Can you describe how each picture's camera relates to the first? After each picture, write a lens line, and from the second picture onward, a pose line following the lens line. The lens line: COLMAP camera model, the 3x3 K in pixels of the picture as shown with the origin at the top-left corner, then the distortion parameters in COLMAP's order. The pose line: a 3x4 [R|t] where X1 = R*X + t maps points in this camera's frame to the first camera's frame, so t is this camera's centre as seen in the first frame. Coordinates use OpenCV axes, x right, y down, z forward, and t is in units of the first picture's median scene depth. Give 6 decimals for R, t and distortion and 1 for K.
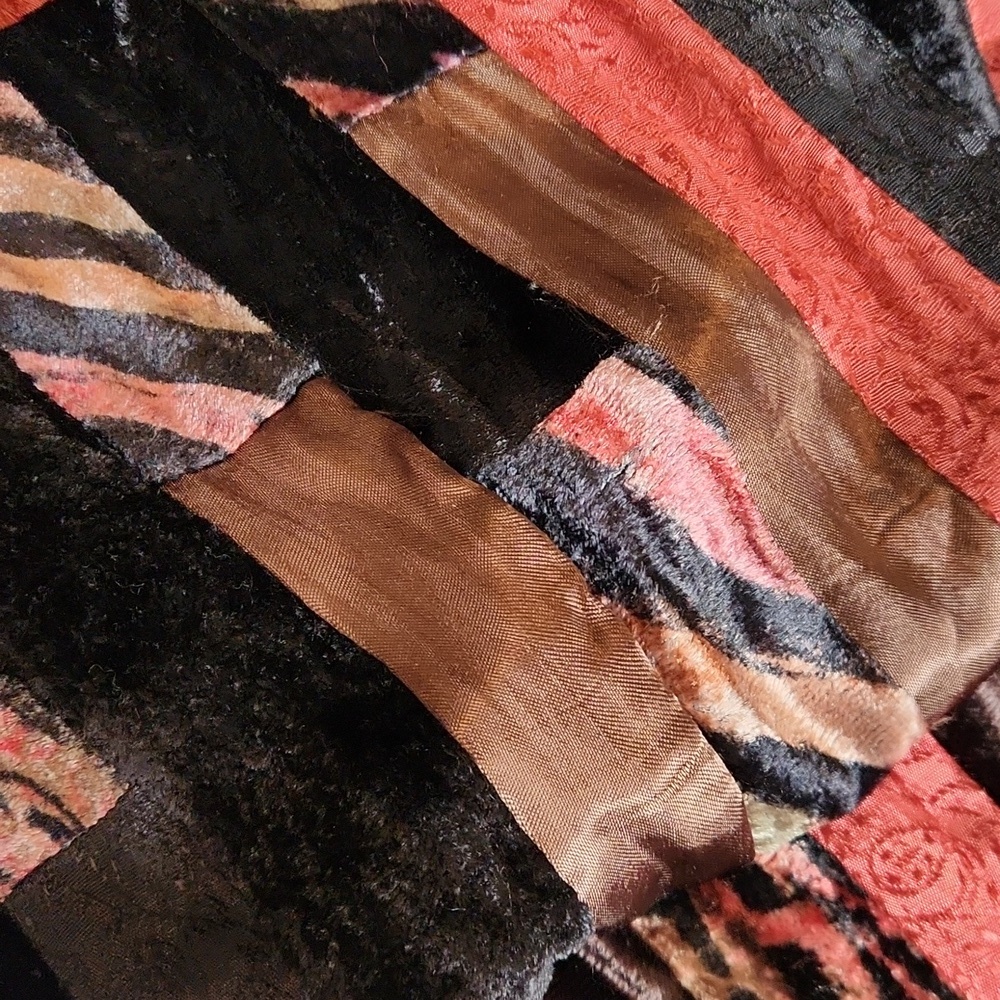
lens RADIAL K [[1373.8, 0, 449.8], [0, 1373.8, 501.2], [0, 0, 1]] dist [0.013957, -0.012239]
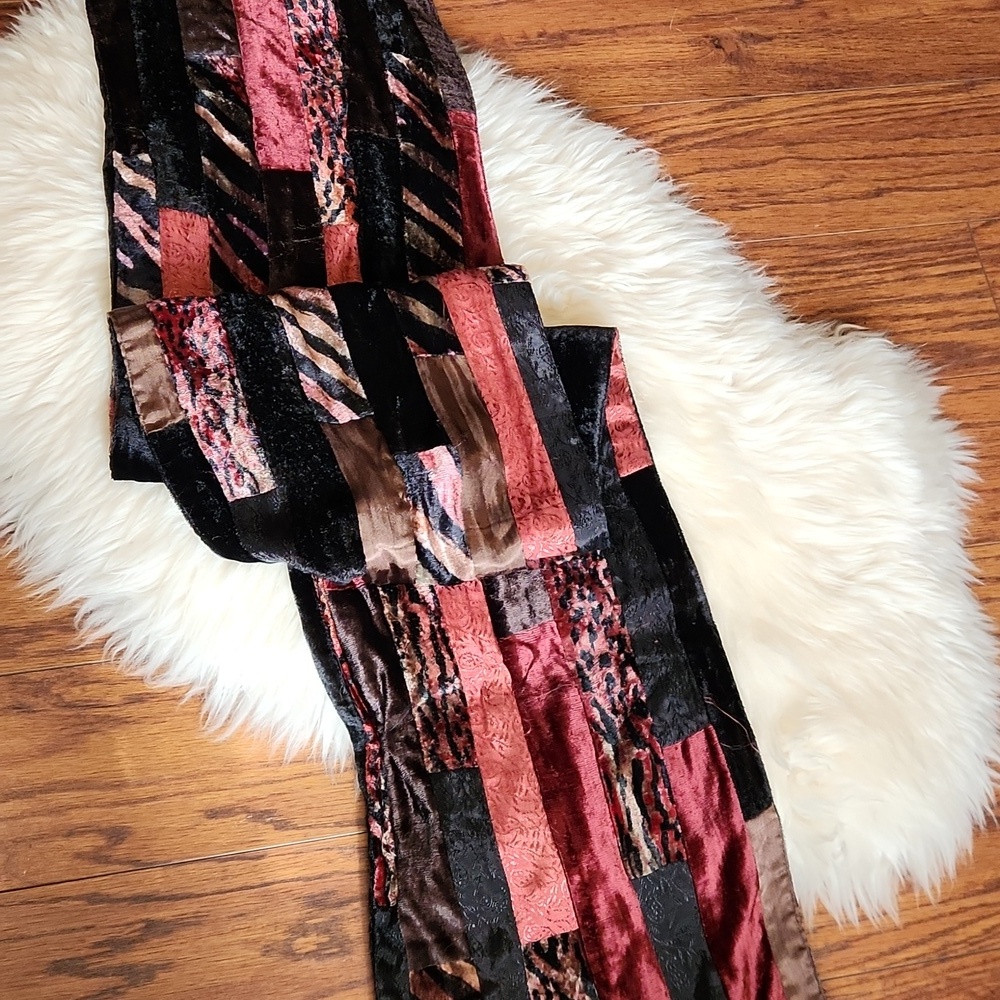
lens RADIAL K [[1401.0, 0, 500.0], [0, 1401.0, 500.0], [0, 0, 1]] dist [0.007160, -1.198649]
pose [[0.891438, 0.445500, -0.082870, 0.606746], [-0.451884, 0.887588, -0.089376, 0.281719], [0.033737, 0.117121, 0.992544, -2.607093]]
